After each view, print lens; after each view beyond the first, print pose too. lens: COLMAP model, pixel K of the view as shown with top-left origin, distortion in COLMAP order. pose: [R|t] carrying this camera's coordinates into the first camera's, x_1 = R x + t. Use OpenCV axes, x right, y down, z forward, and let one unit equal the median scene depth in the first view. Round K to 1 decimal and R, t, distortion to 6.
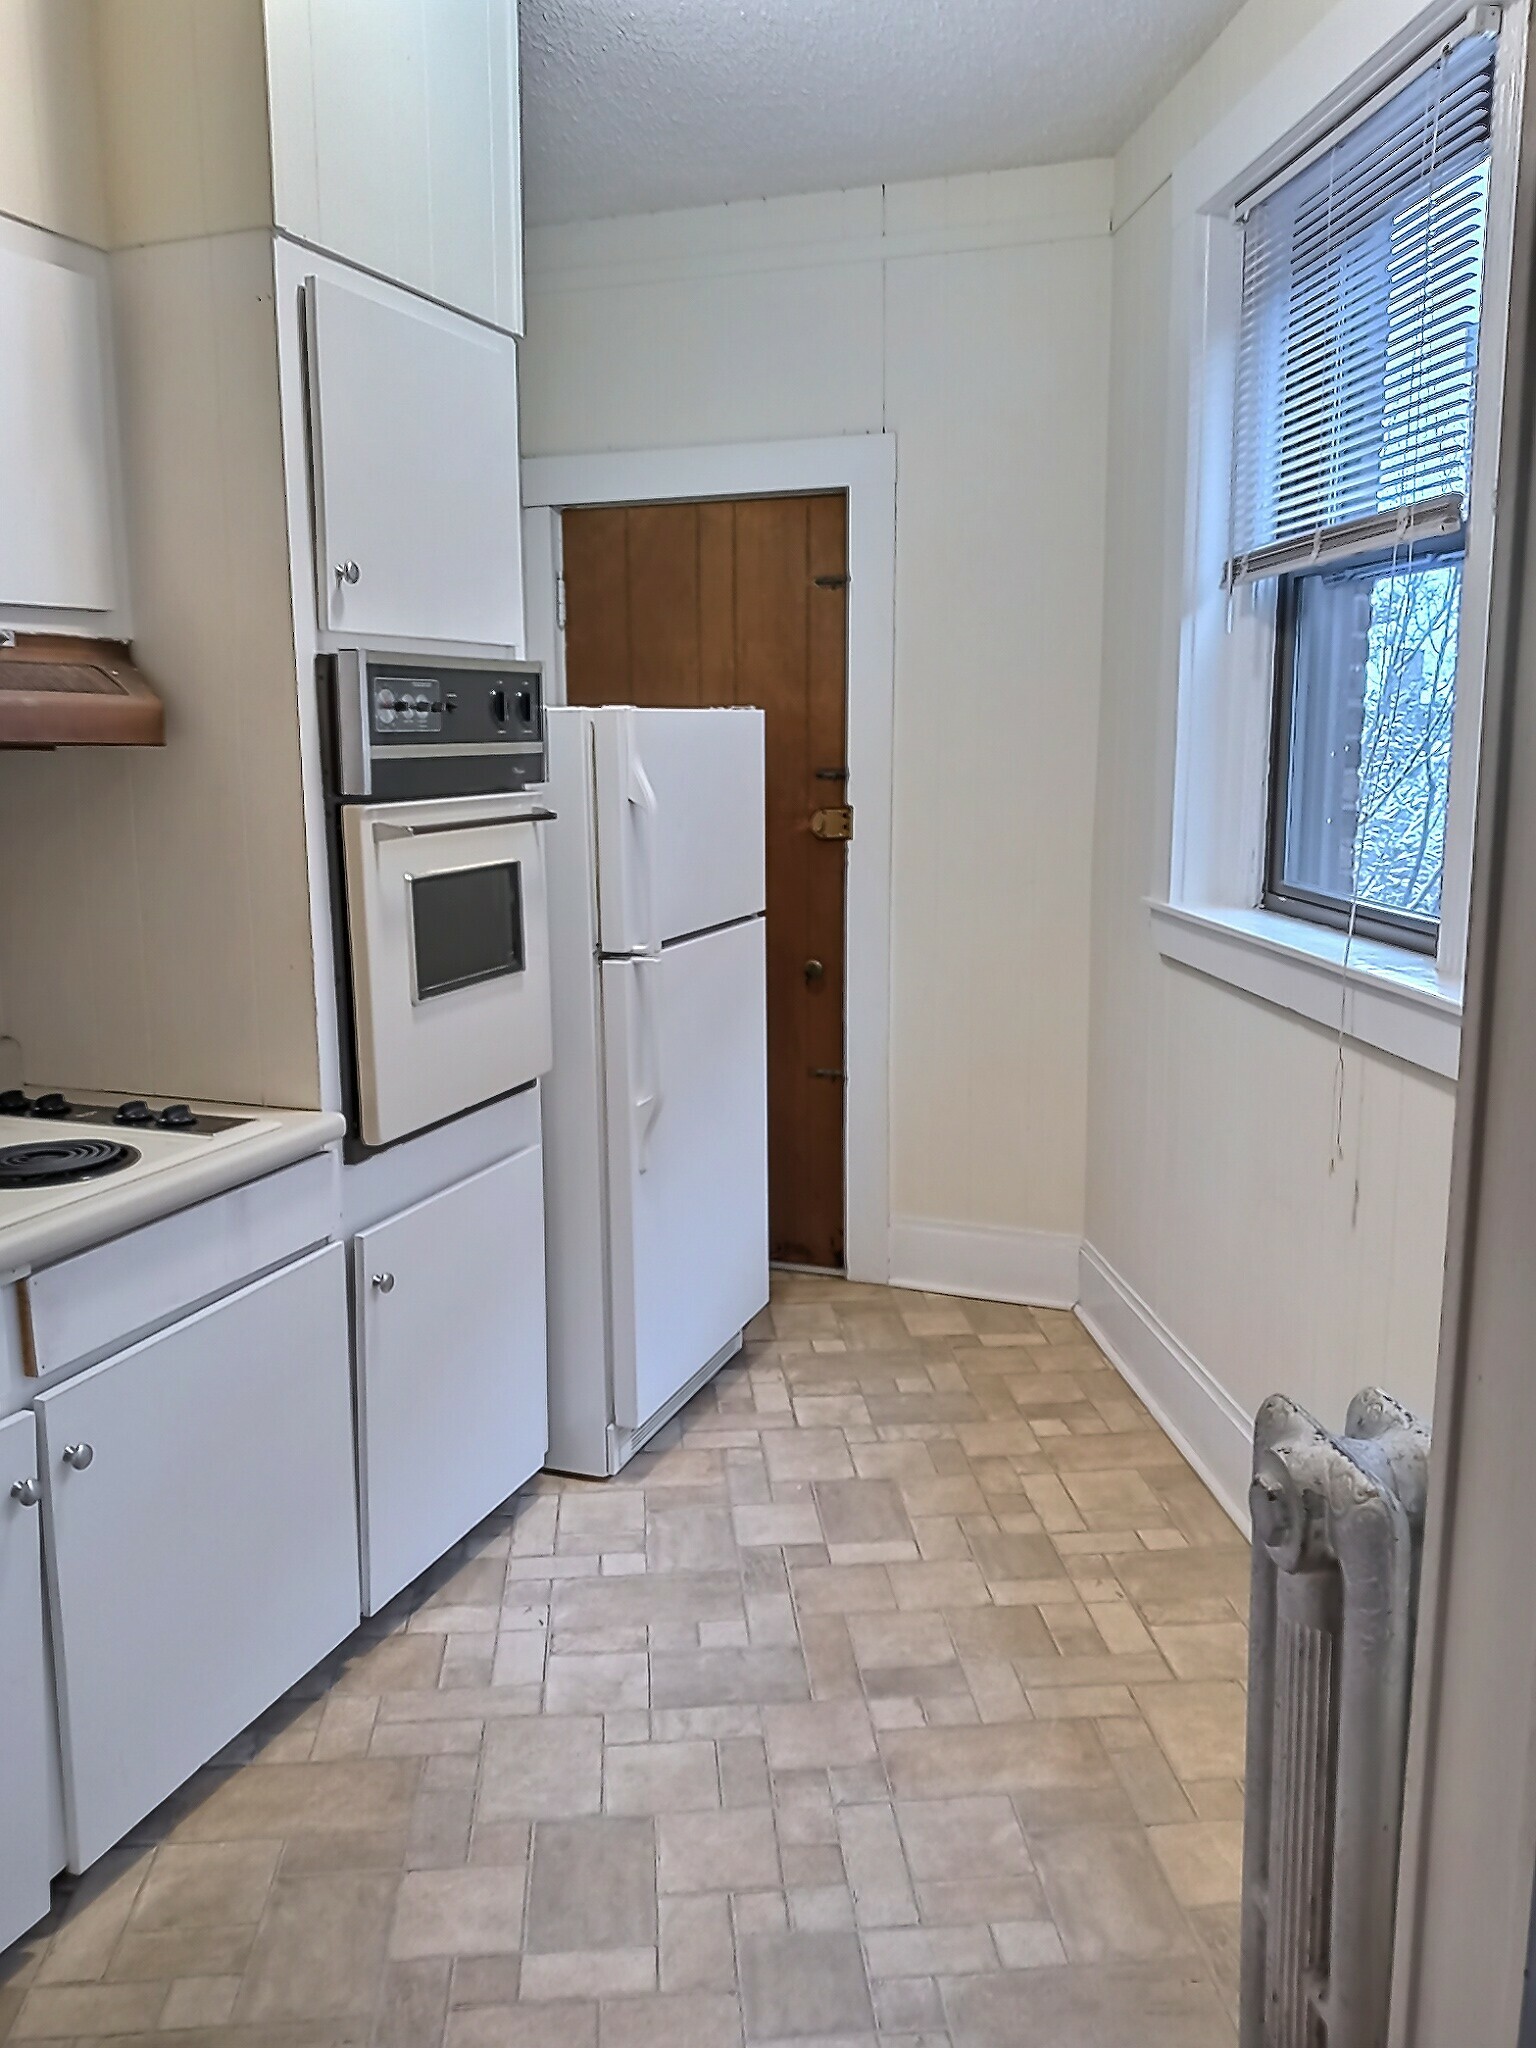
lens RADIAL K [[1692.9, 0, 768.0], [0, 1692.9, 1024.0], [0, 0, 1]] dist [0.050955, -0.019111]
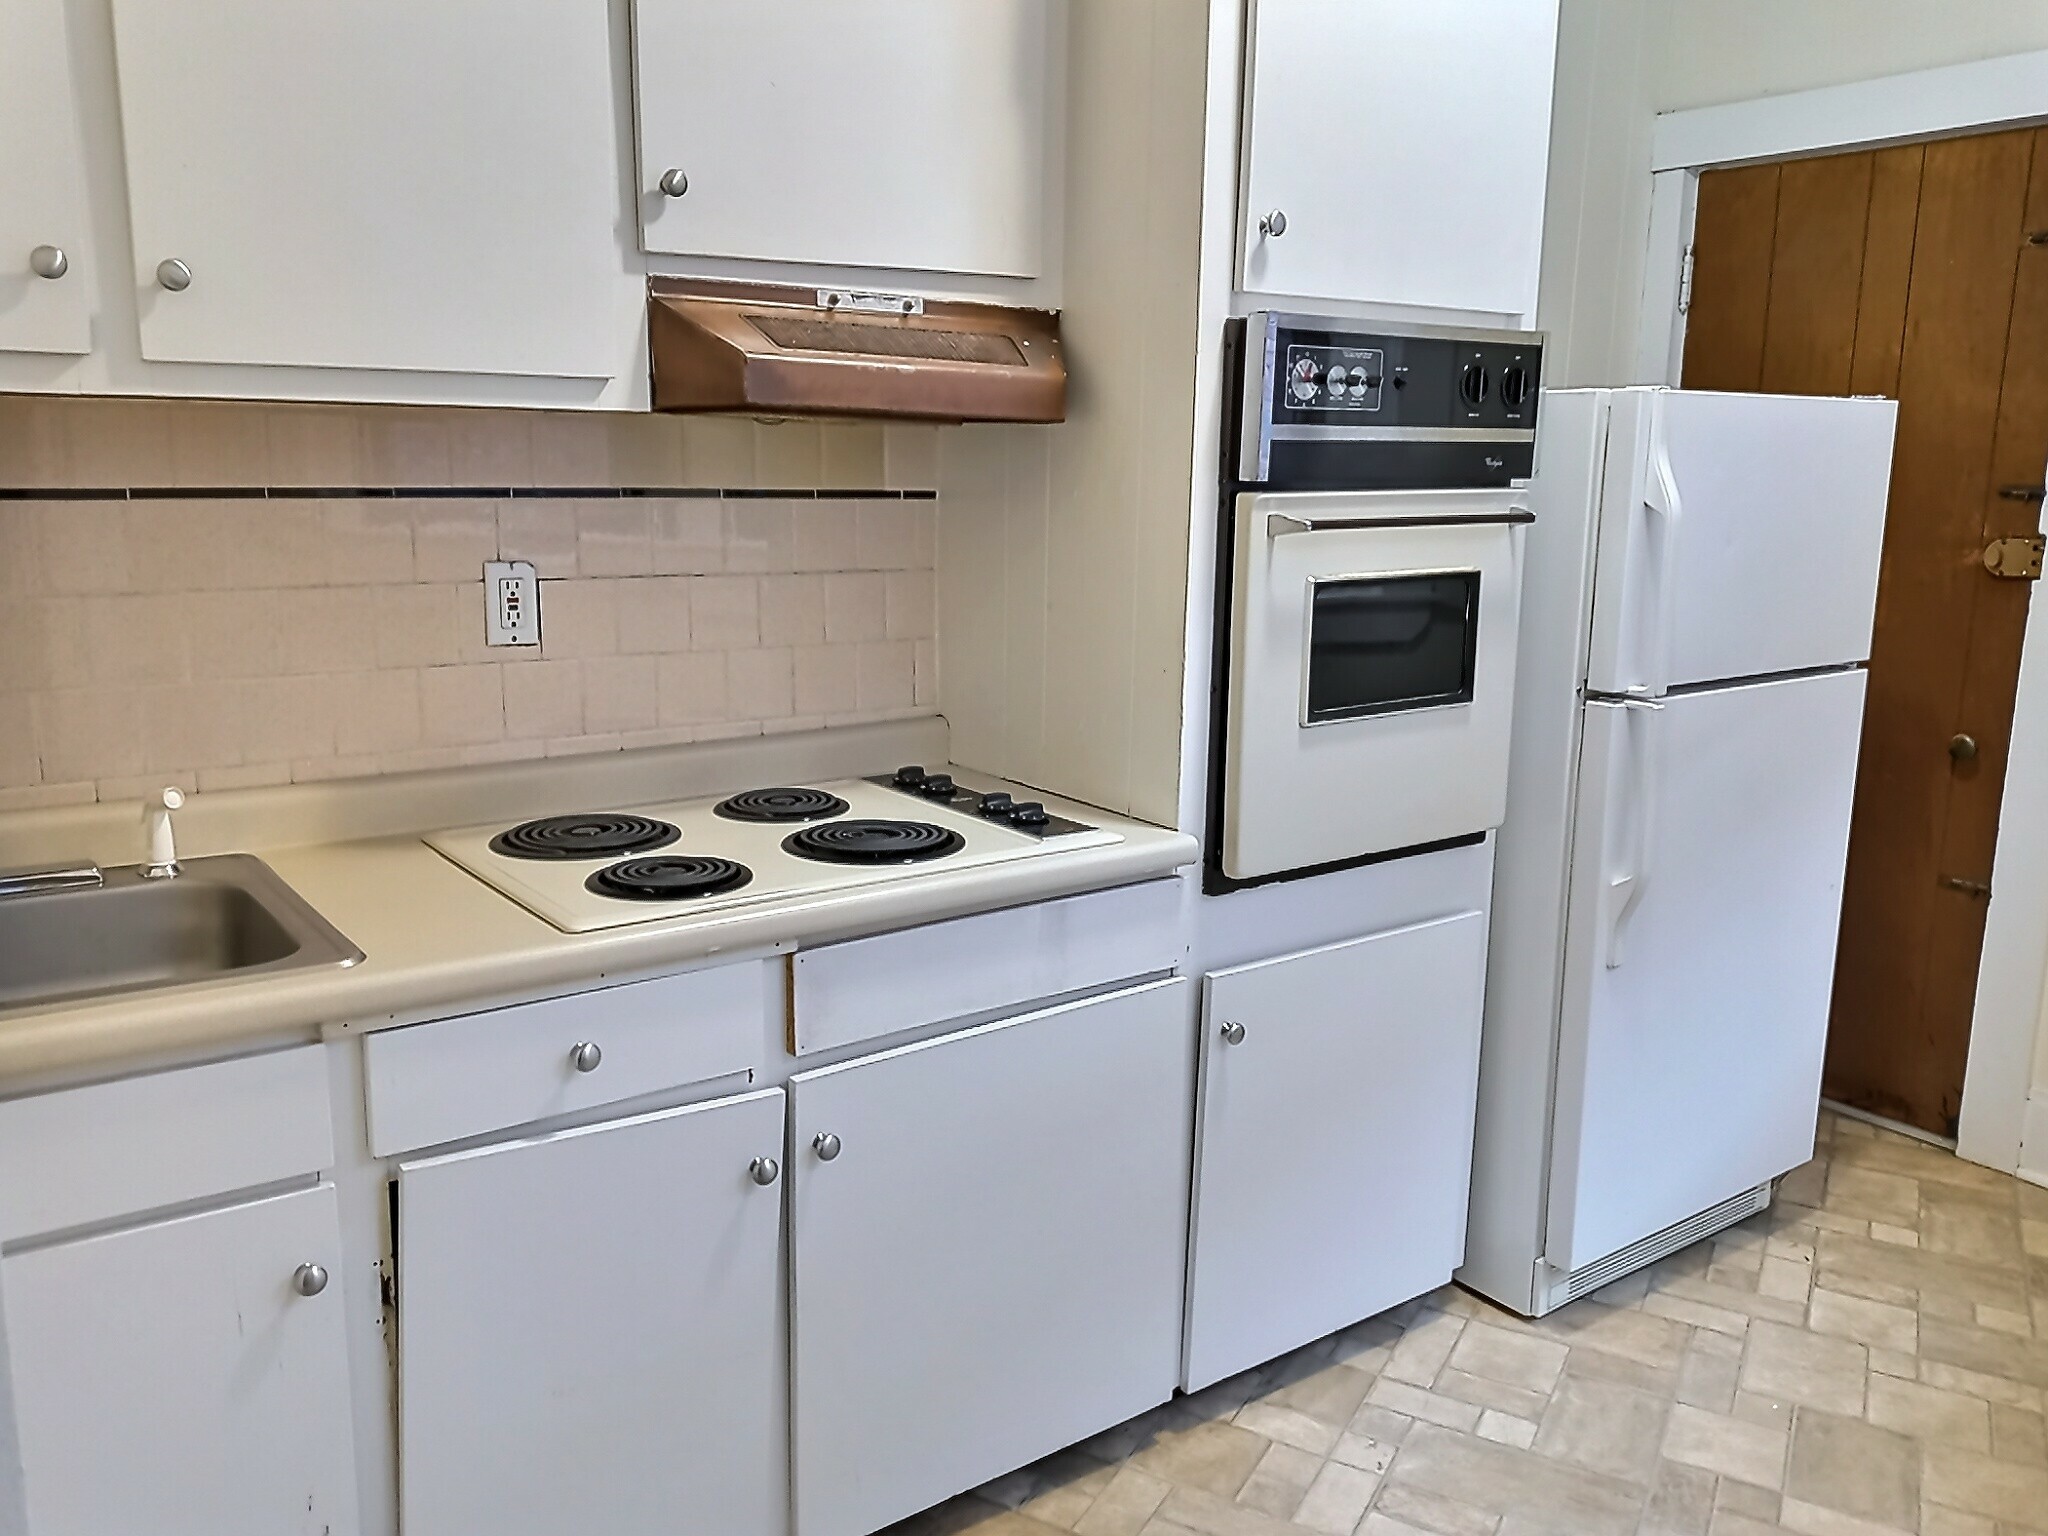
lens RADIAL K [[1692.9, 0, 1024.0], [0, 1692.9, 768.0], [0, 0, 1]] dist [0.050955, -0.019111]
pose [[0.837832, 0.124434, -0.531558, 0.121987], [-0.118154, 0.991931, 0.045973, -0.011492], [0.532989, 0.024288, 0.845774, 0.167682]]
